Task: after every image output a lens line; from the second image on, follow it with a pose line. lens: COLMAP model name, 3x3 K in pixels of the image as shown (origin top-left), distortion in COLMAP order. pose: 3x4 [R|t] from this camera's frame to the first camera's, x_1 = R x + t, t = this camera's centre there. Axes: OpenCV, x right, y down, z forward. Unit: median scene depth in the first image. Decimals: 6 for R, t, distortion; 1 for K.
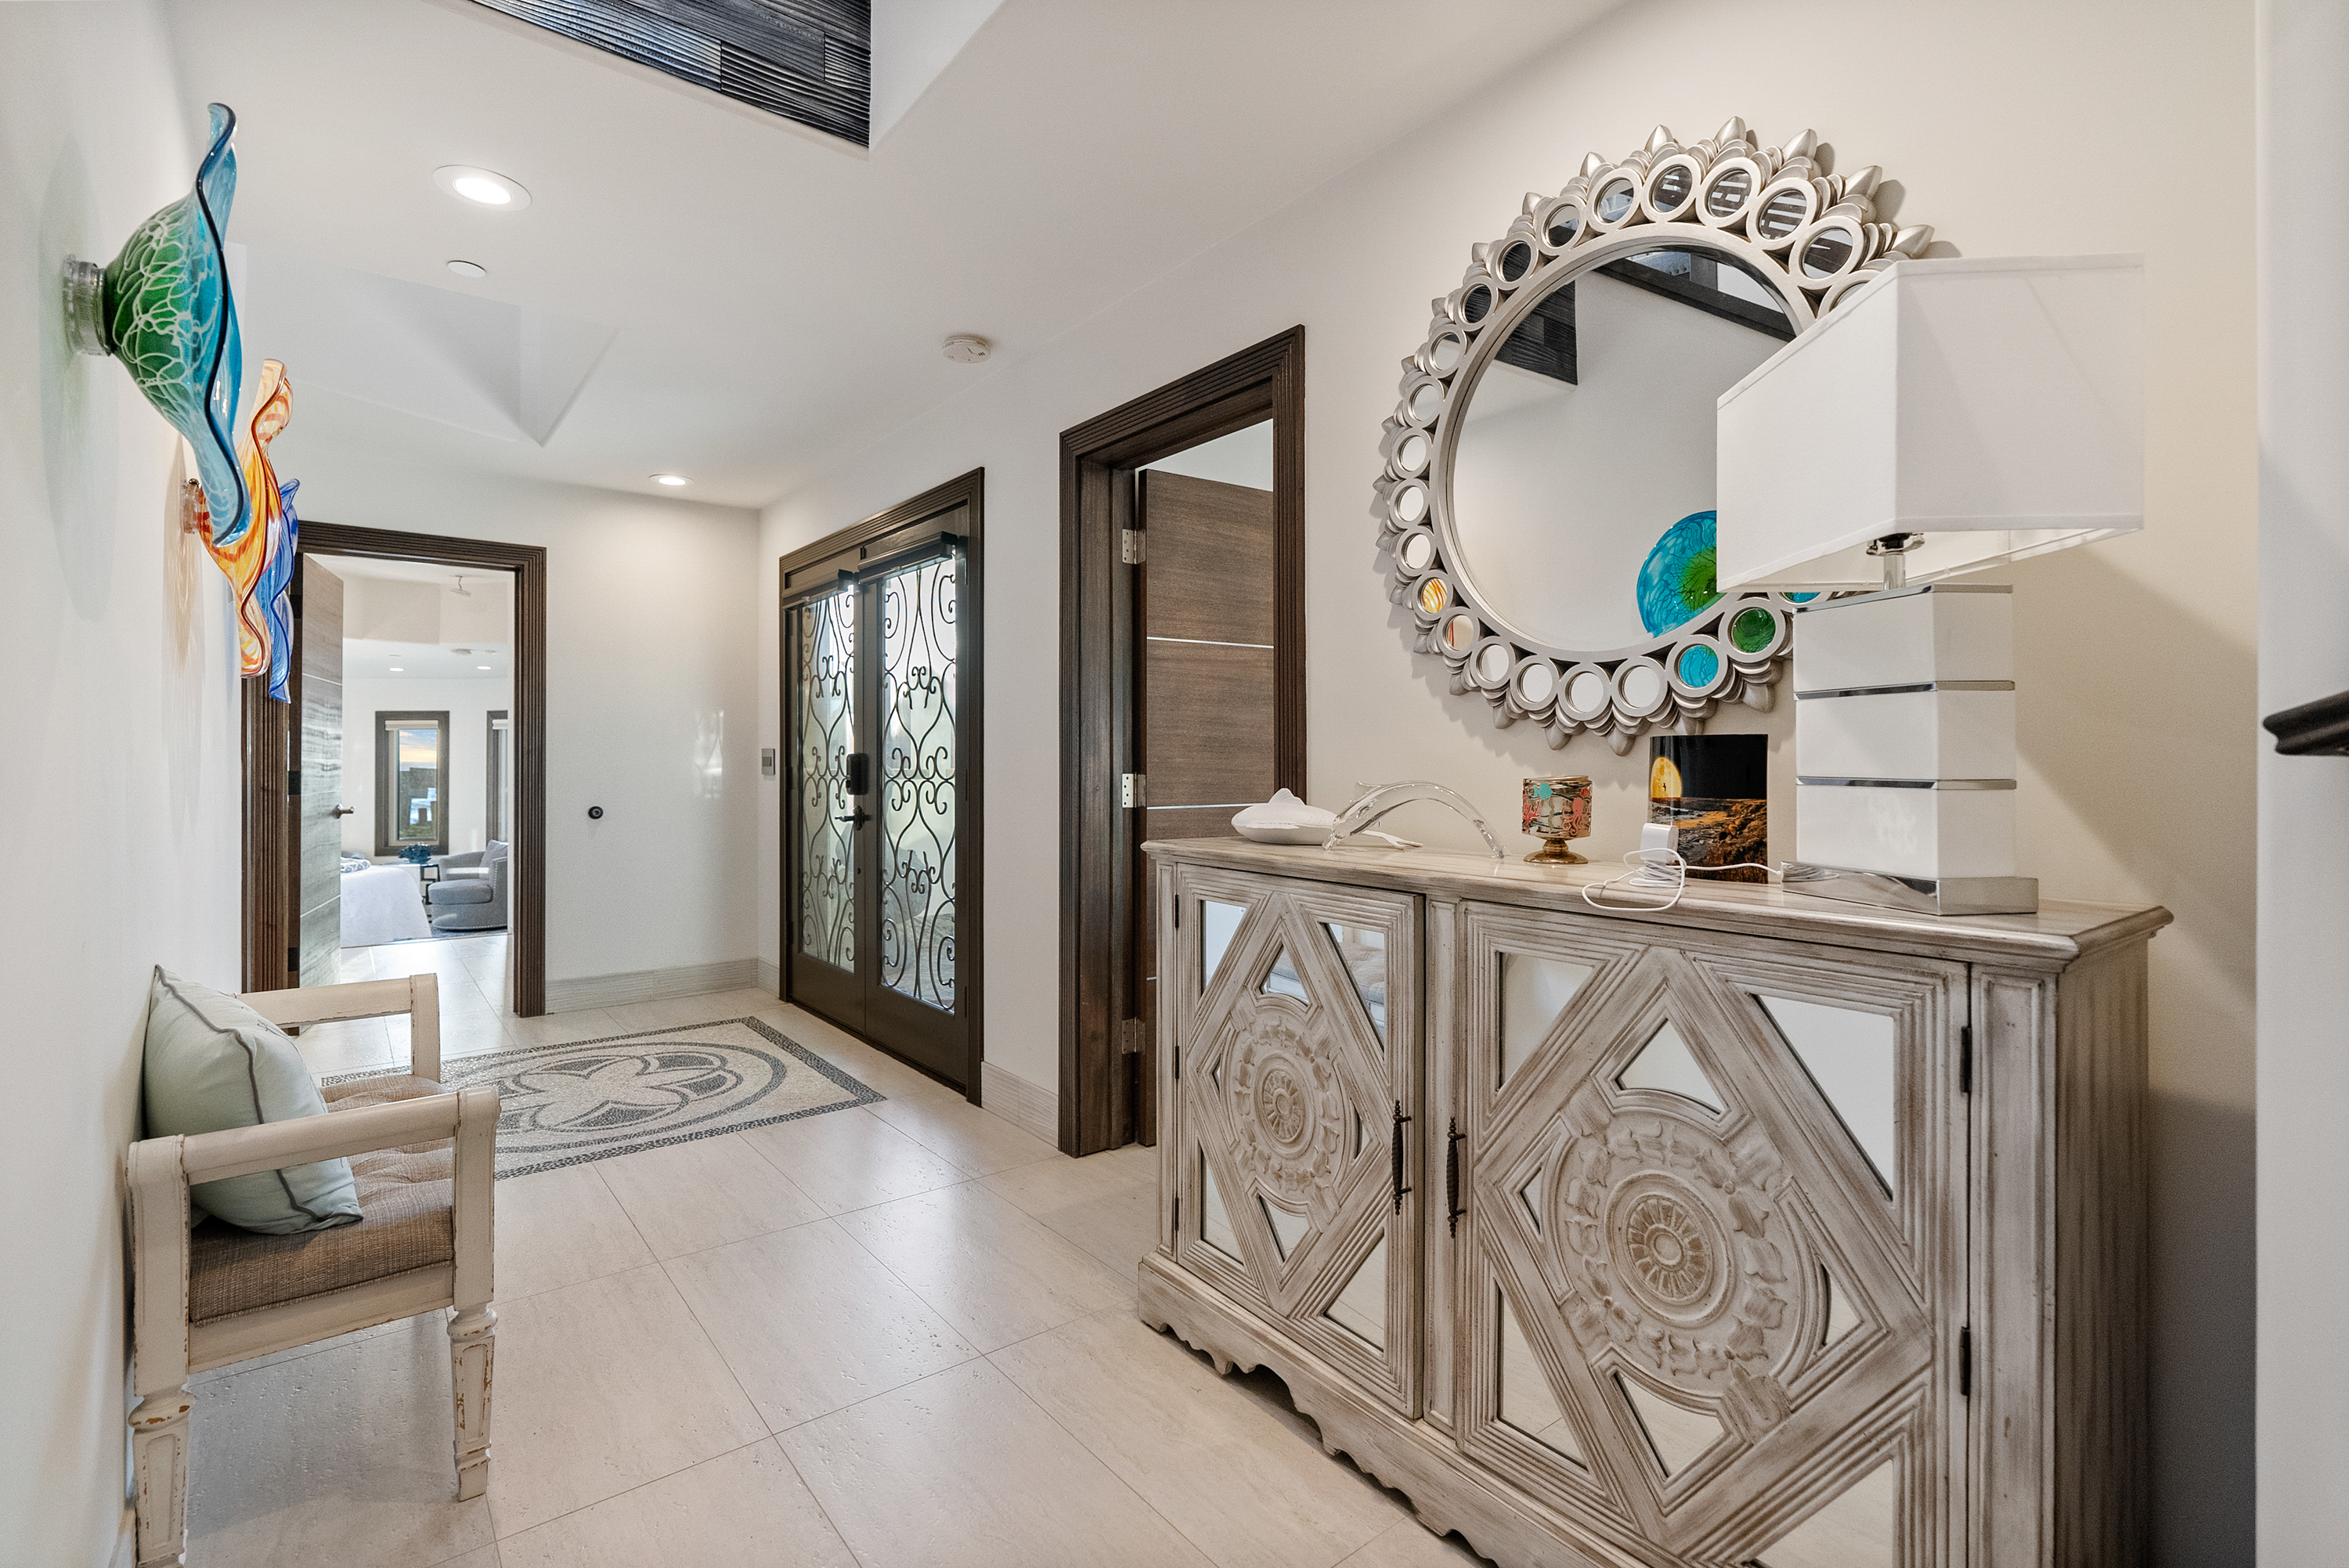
lens RADIAL K [[1078.5, 0, 1181.6], [0, 1078.5, 764.1], [0, 0, 1]] dist [-0.009897, 0.000362]
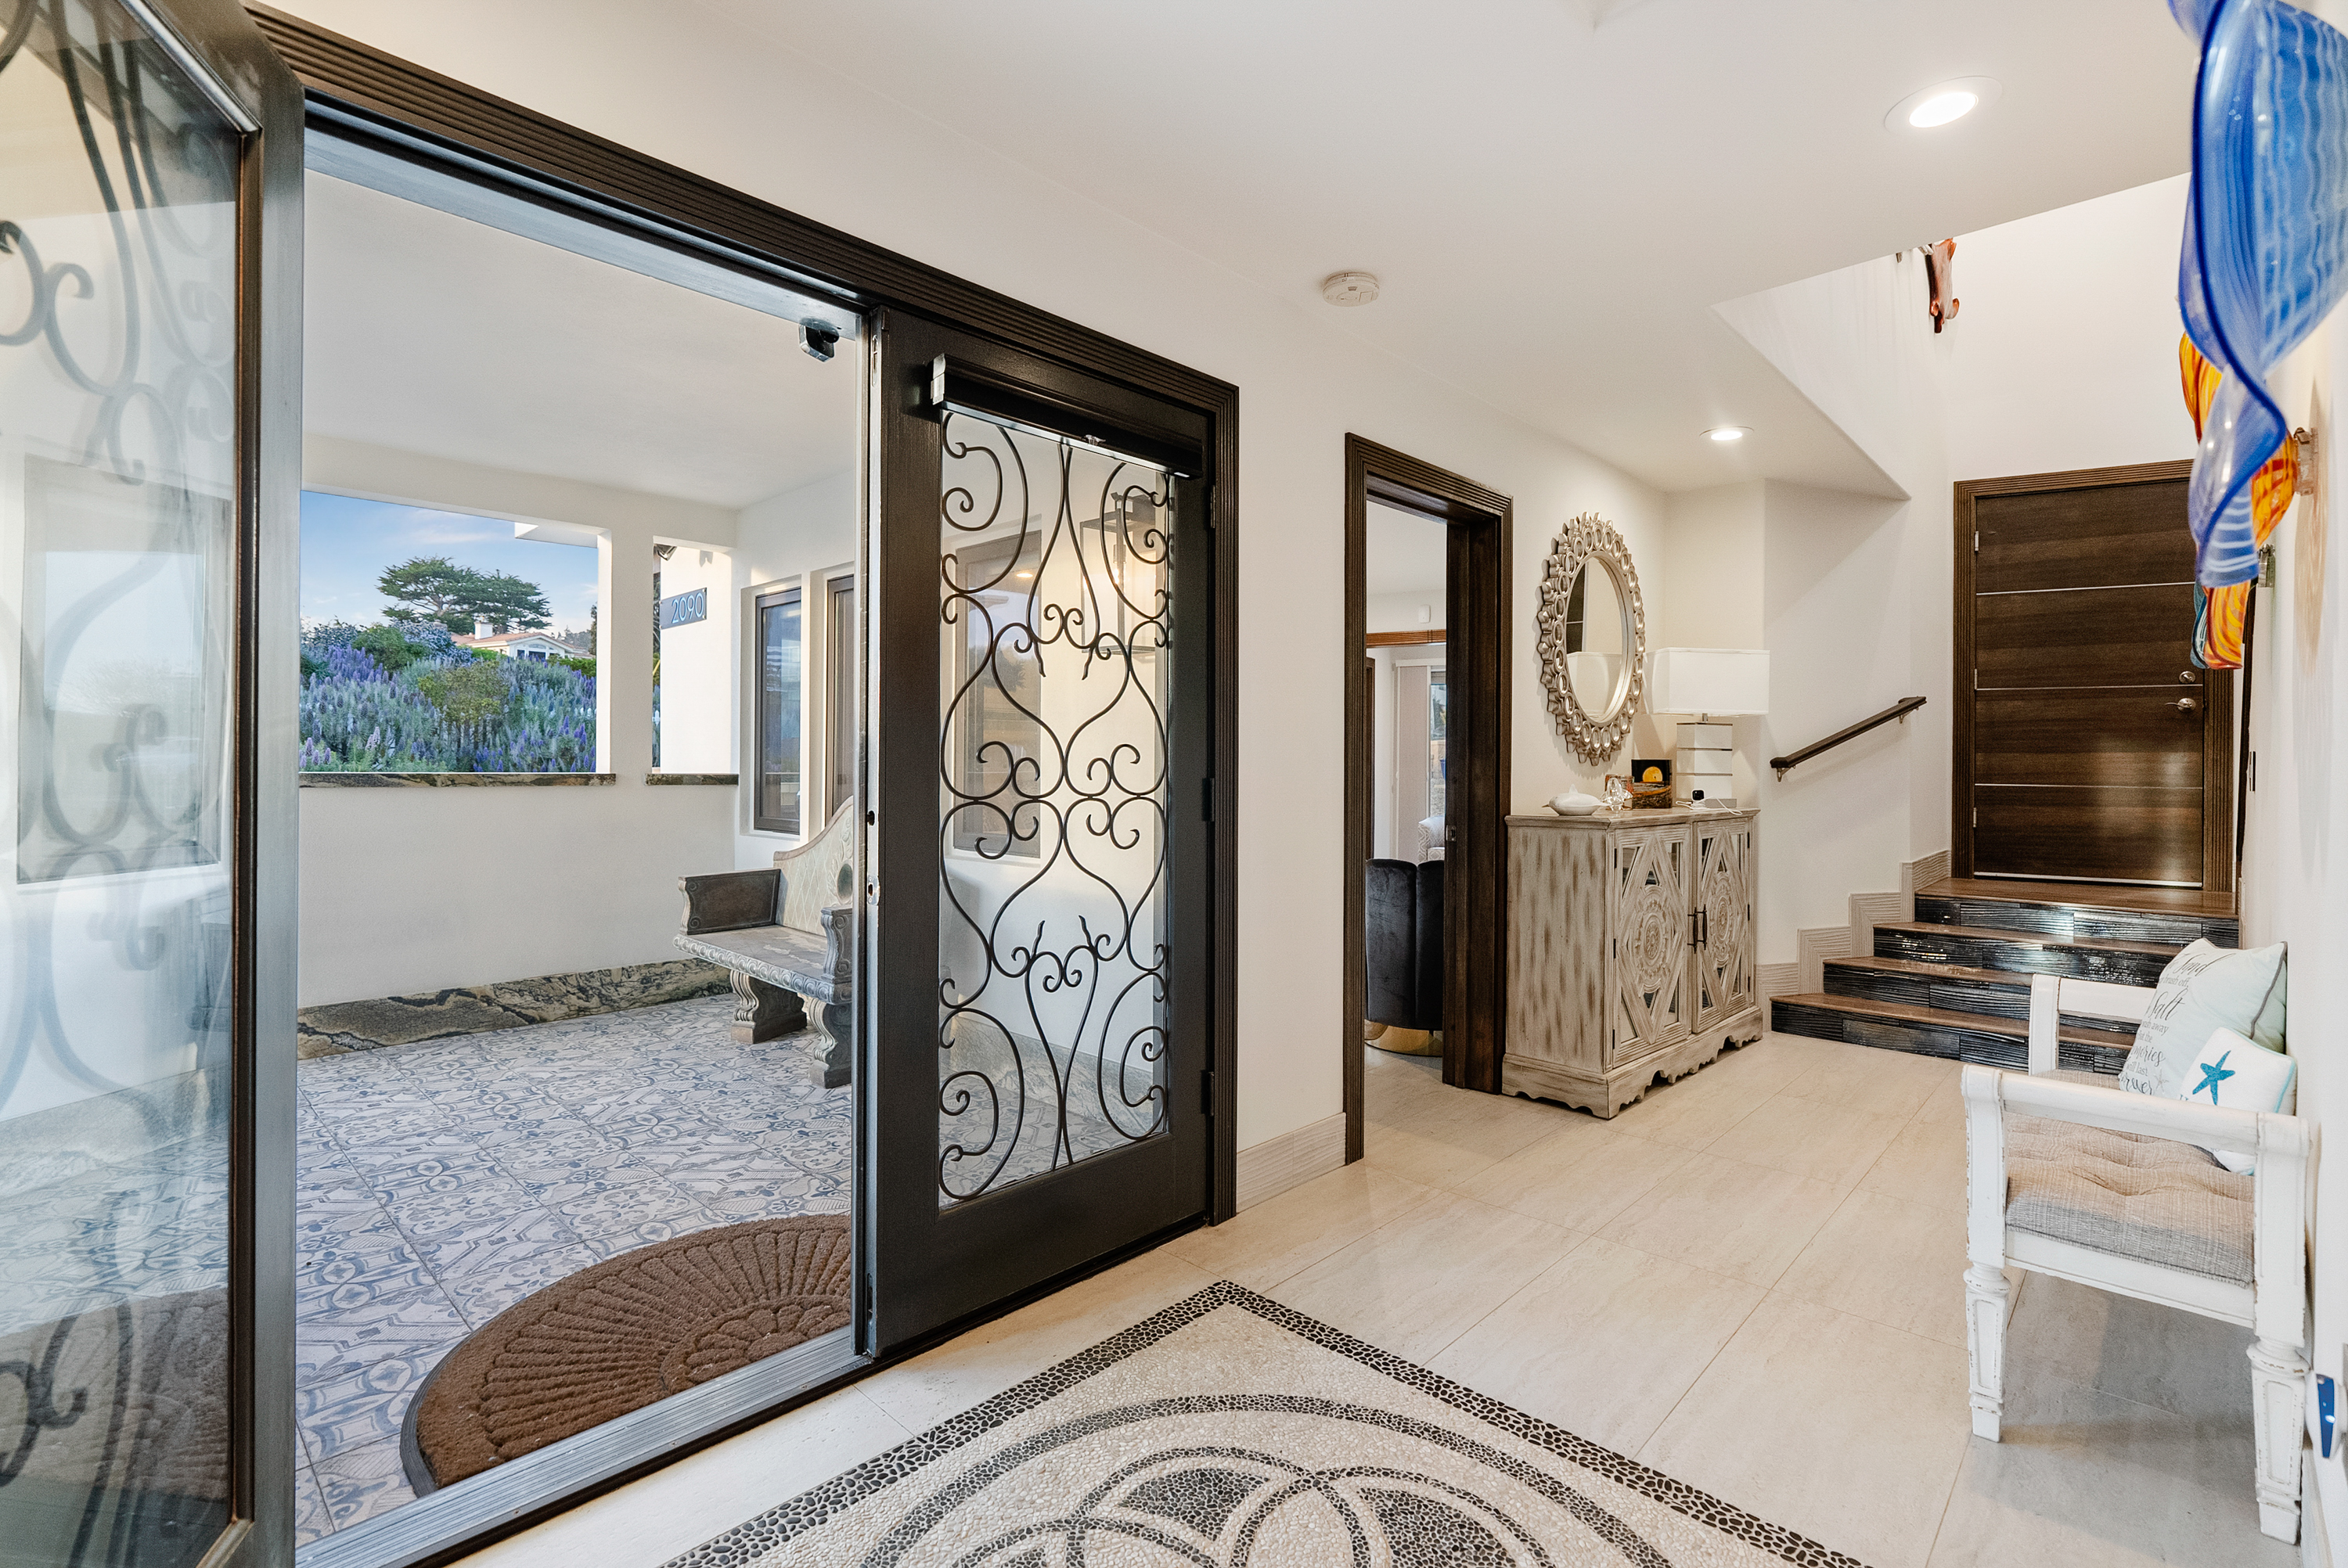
lens RADIAL K [[1078.0, 0, 1181.1], [0, 1078.0, 764.1], [0, 0, 1]] dist [-0.009897, 0.000362]
pose [[-0.139967, -0.001439, 0.990155, -0.924275], [-0.003764, 0.999992, 0.000921, -0.005451], [-0.990149, -0.003598, -0.139971, 1.122859]]
